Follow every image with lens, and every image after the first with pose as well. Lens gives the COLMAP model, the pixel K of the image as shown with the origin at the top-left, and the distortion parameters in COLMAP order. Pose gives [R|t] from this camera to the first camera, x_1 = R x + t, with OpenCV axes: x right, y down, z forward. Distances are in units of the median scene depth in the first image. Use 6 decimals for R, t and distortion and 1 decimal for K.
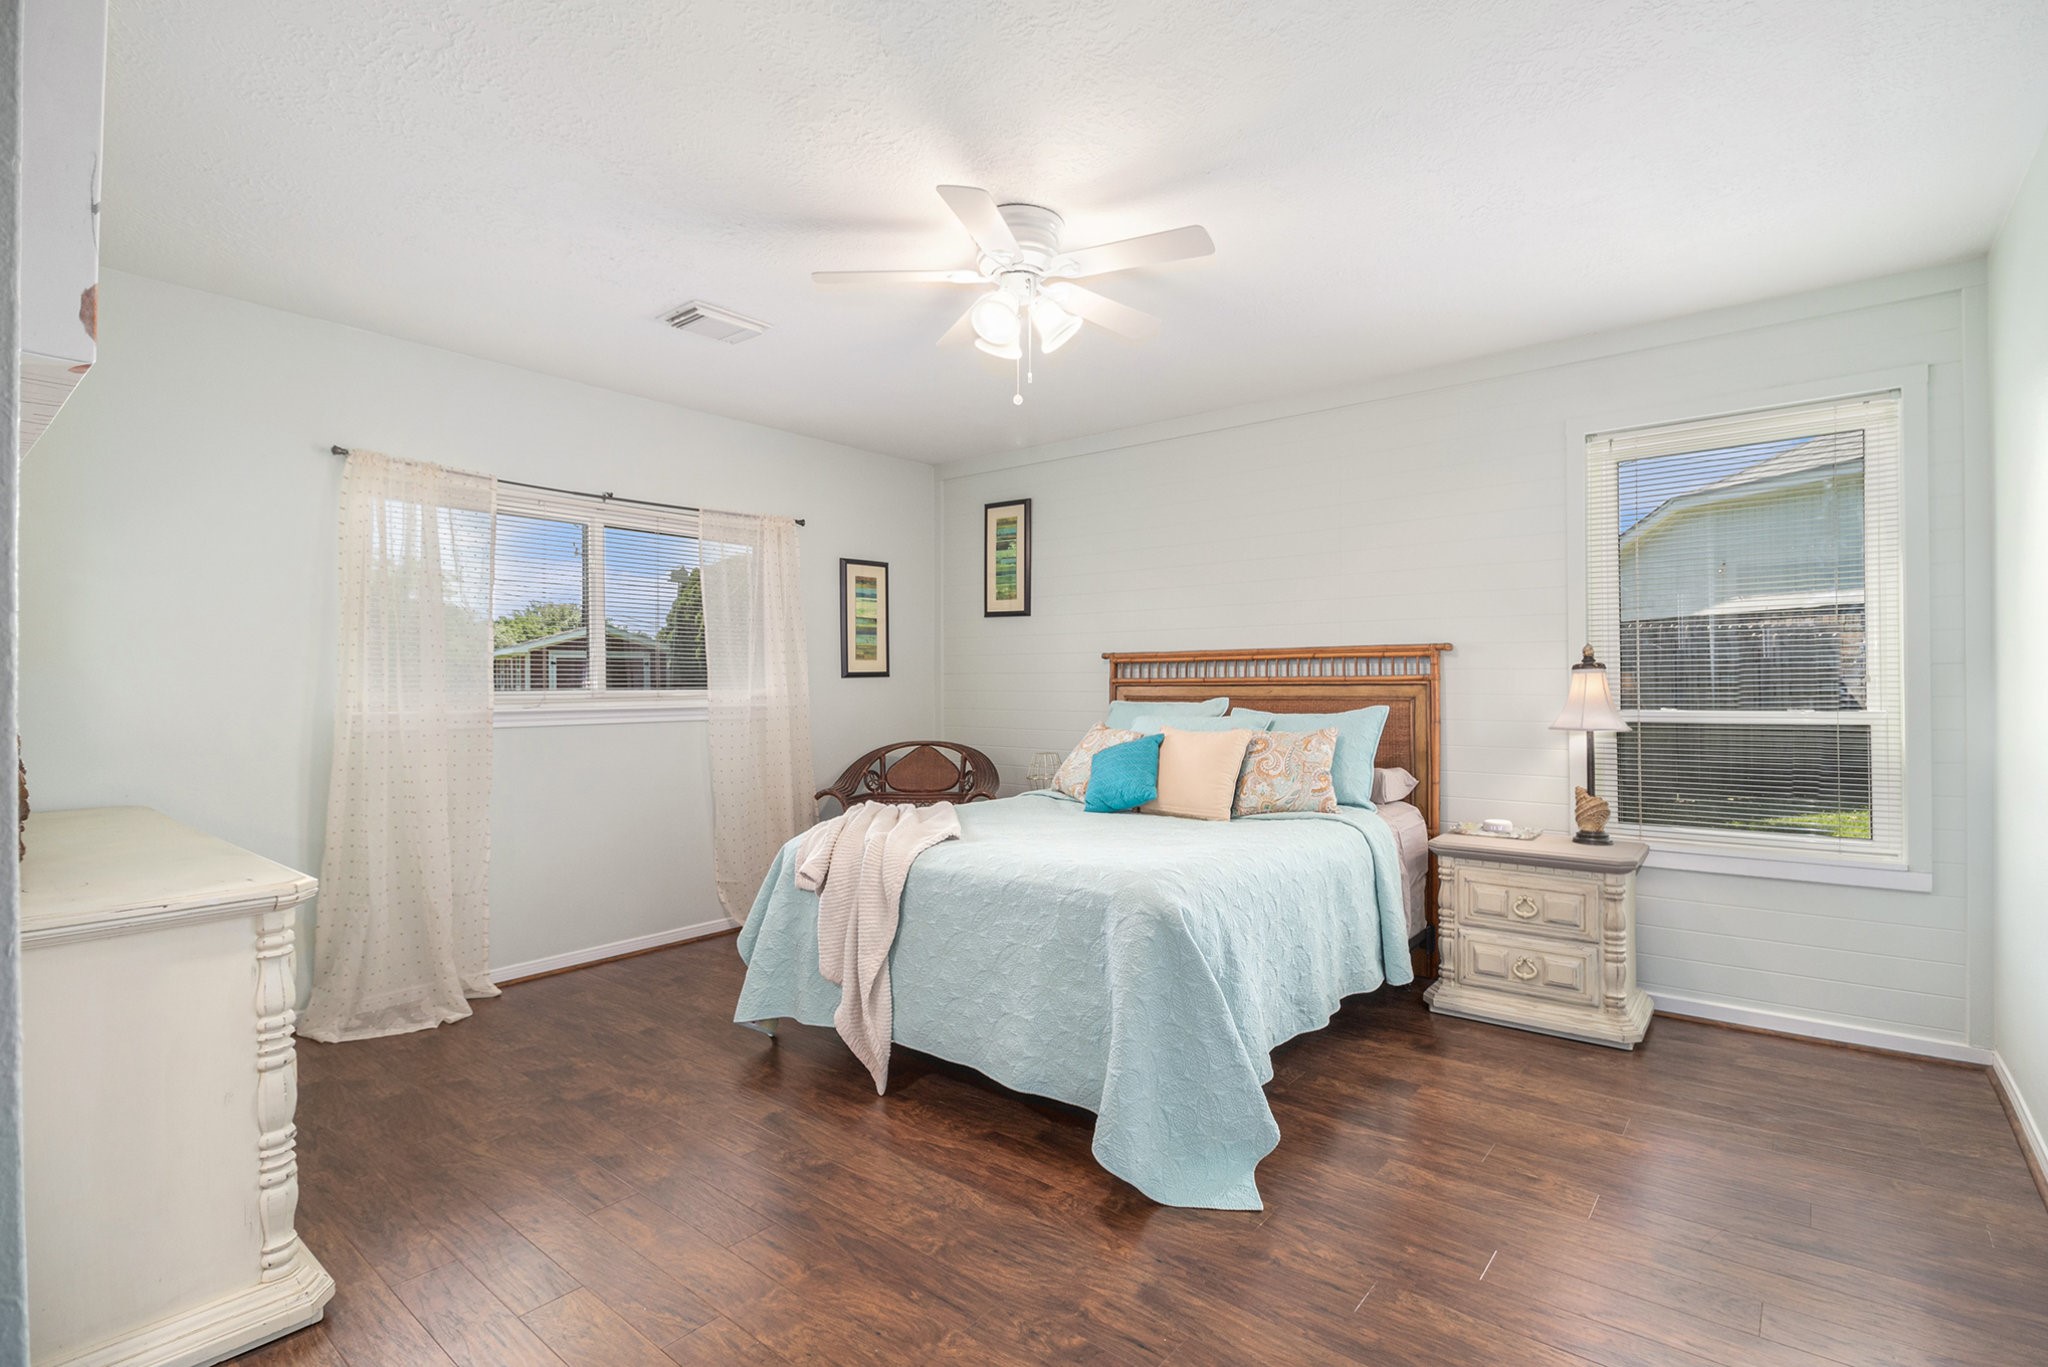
lens RADIAL K [[961.1, 0, 1039.1], [0, 961.1, 693.8], [0, 0, 1]] dist [-0.019824, -0.001173]
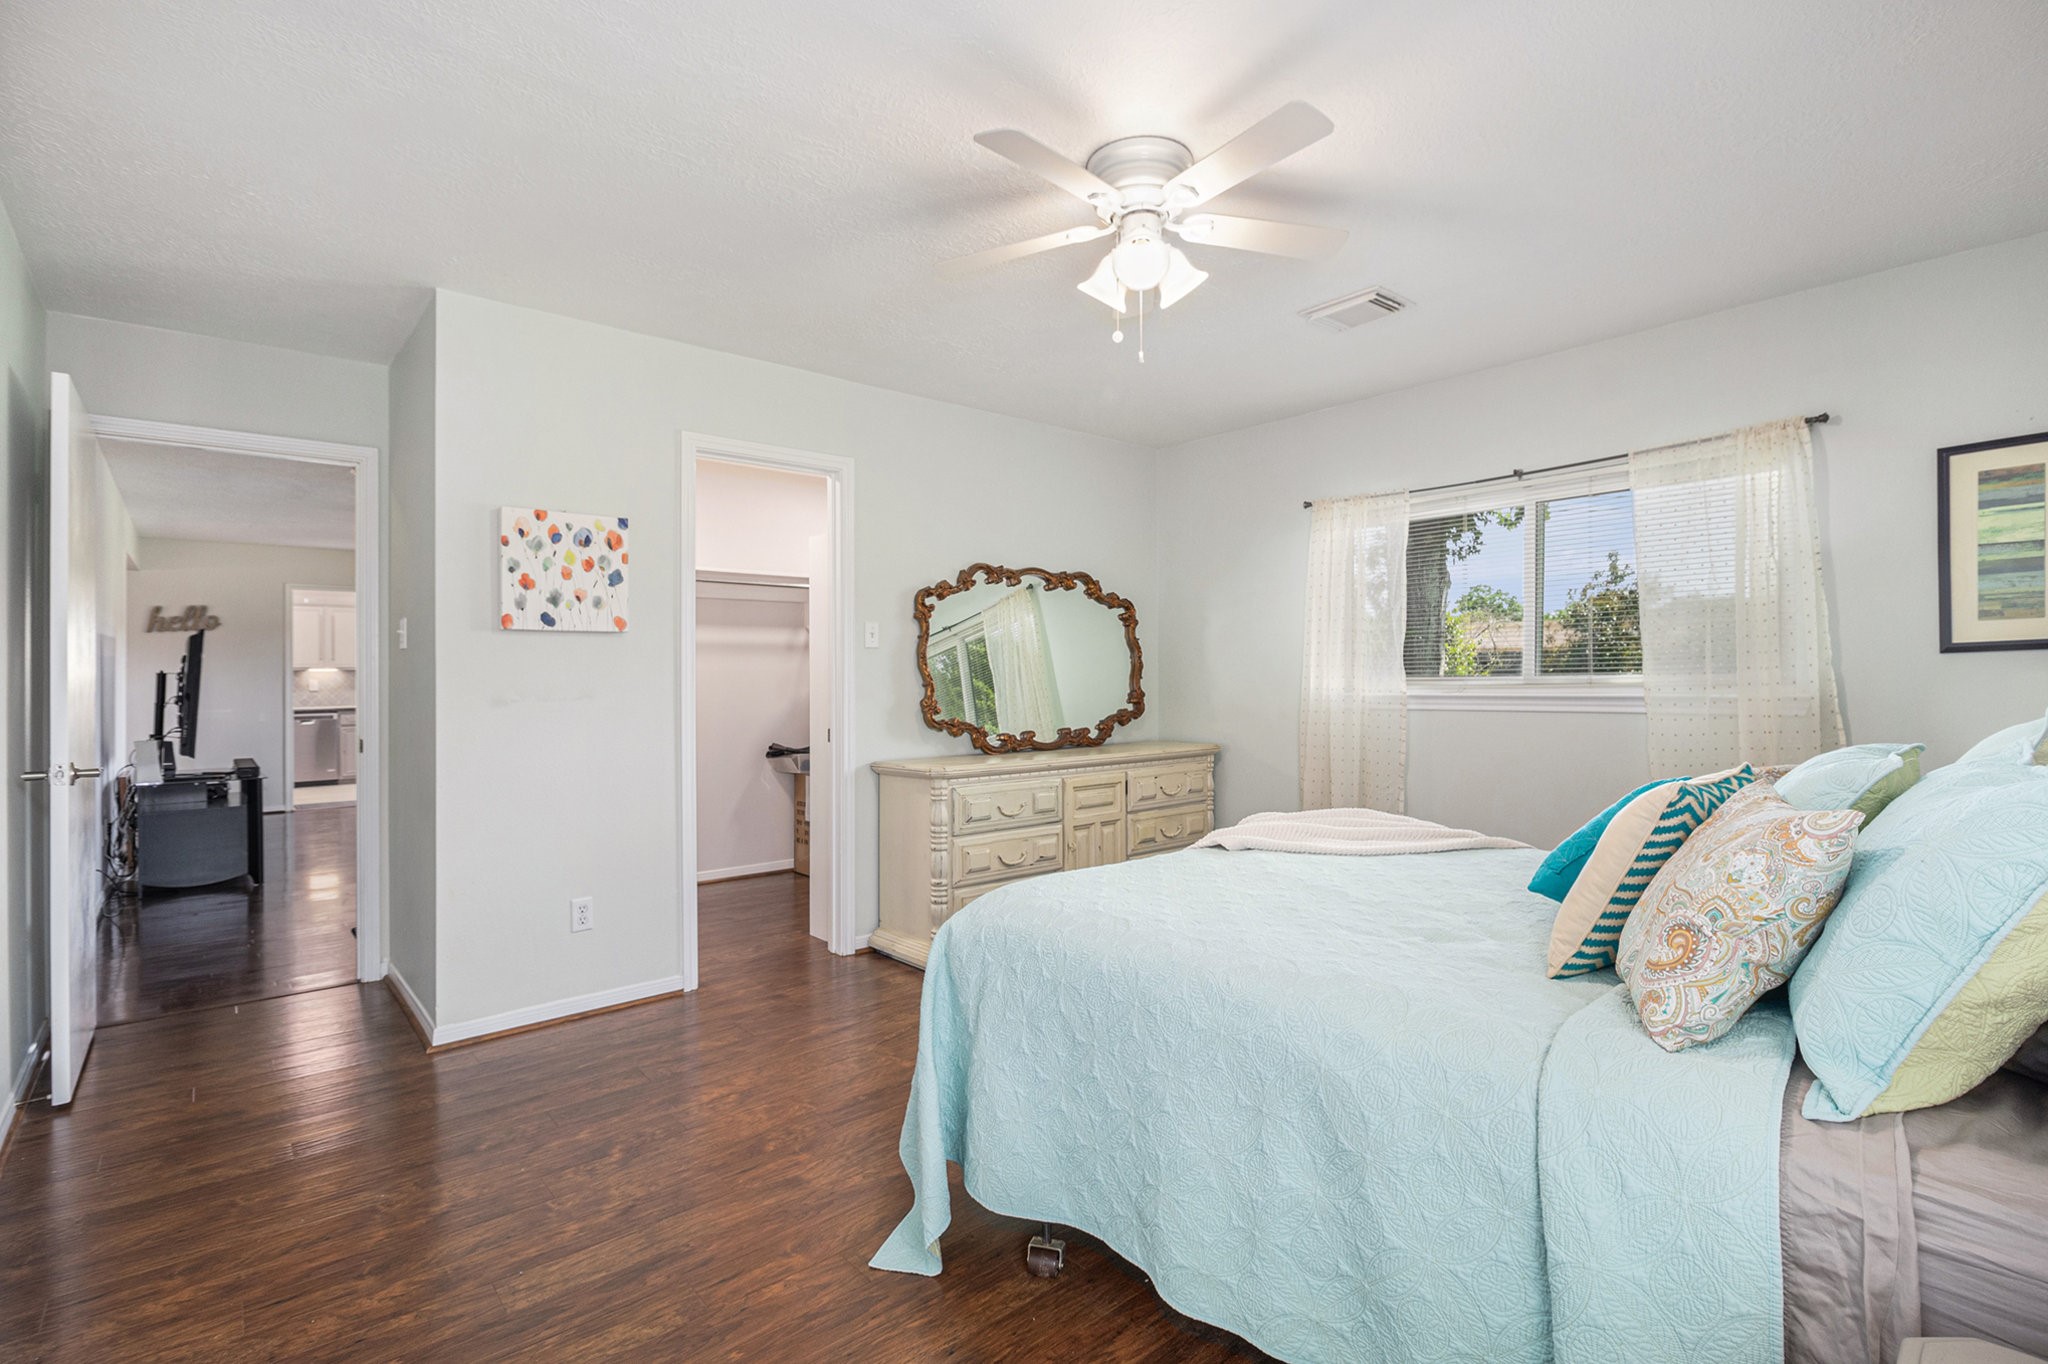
lens RADIAL K [[961.1, 0, 1034.9], [0, 961.1, 673.9], [0, 0, 1]] dist [-0.019824, -0.001173]
pose [[-0.179936, -0.004215, -0.983669, 0.513990], [0.001325, 0.999989, -0.004527, -0.002119], [0.983678, -0.002118, -0.179928, 0.624510]]
